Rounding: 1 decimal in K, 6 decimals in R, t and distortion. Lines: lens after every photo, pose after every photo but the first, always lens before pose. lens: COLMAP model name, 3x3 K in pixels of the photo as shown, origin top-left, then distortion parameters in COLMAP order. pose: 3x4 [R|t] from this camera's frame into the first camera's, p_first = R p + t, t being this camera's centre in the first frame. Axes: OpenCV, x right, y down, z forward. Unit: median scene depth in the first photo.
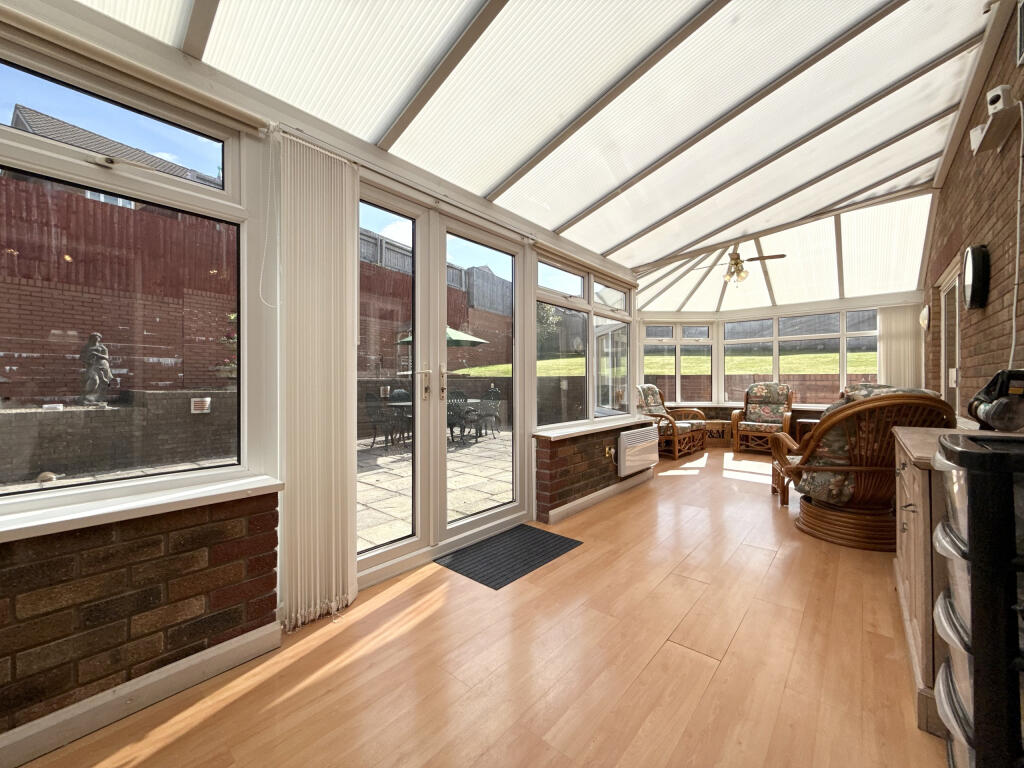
lens RADIAL K [[407.5, 0, 502.3], [0, 407.5, 383.1], [0, 0, 1]] dist [0.002728, 0.001178]
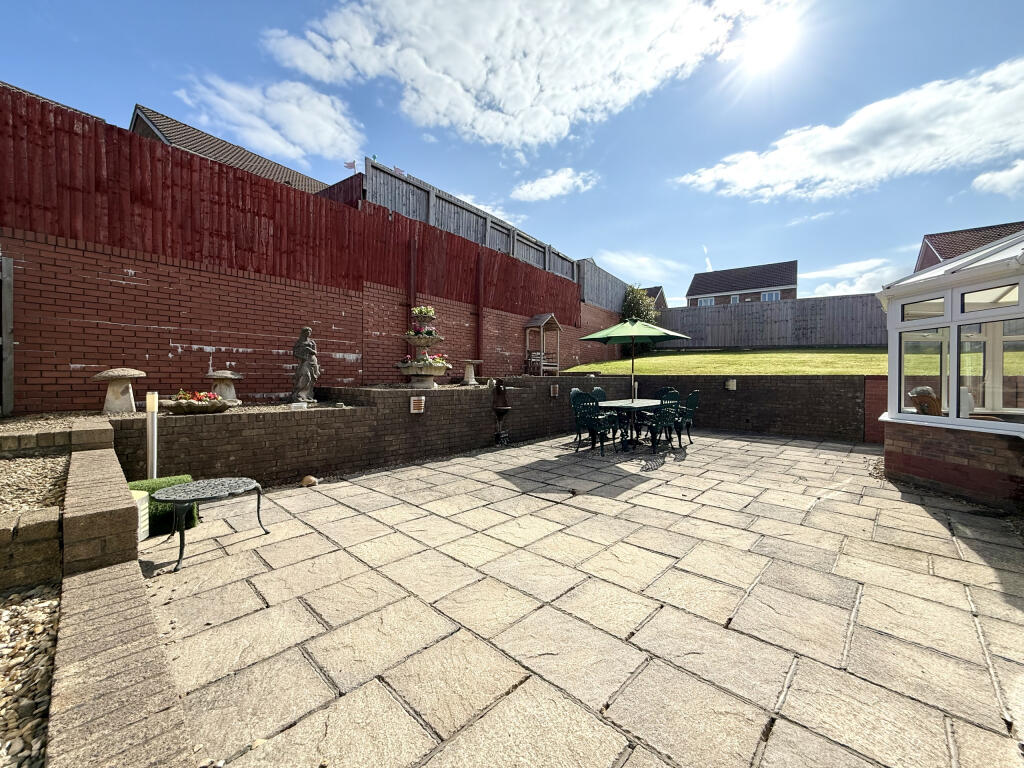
lens RADIAL K [[407.5, 0, 504.2], [0, 407.5, 383.0], [0, 0, 1]] dist [0.002728, 0.001178]
pose [[0.998169, 0.010300, -0.059606, -0.447064], [-0.009734, 0.999905, 0.009791, -0.005930], [0.059701, -0.009193, 0.998174, 0.071484]]
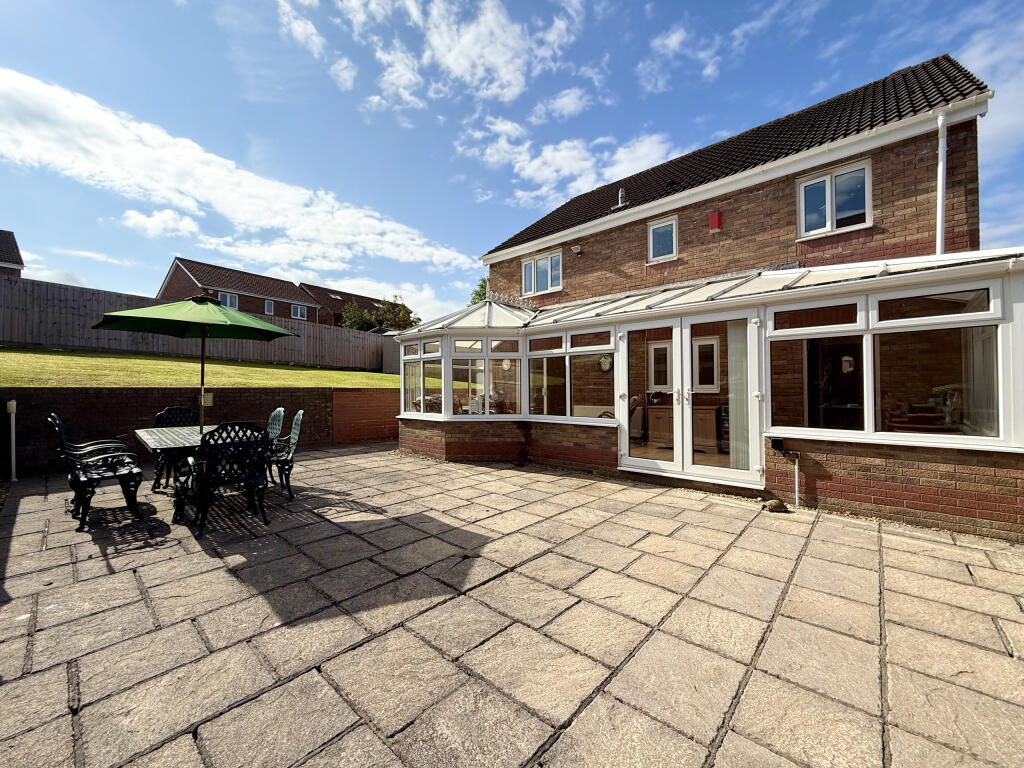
lens RADIAL K [[407.5, 0, 506.1], [0, 407.5, 376.7], [0, 0, 1]] dist [0.002728, 0.001178]
pose [[0.018907, 0.032709, 0.999286, -0.830404], [0.003761, 0.999455, -0.032786, -0.016564], [-0.999814, 0.004378, 0.018773, 0.646867]]
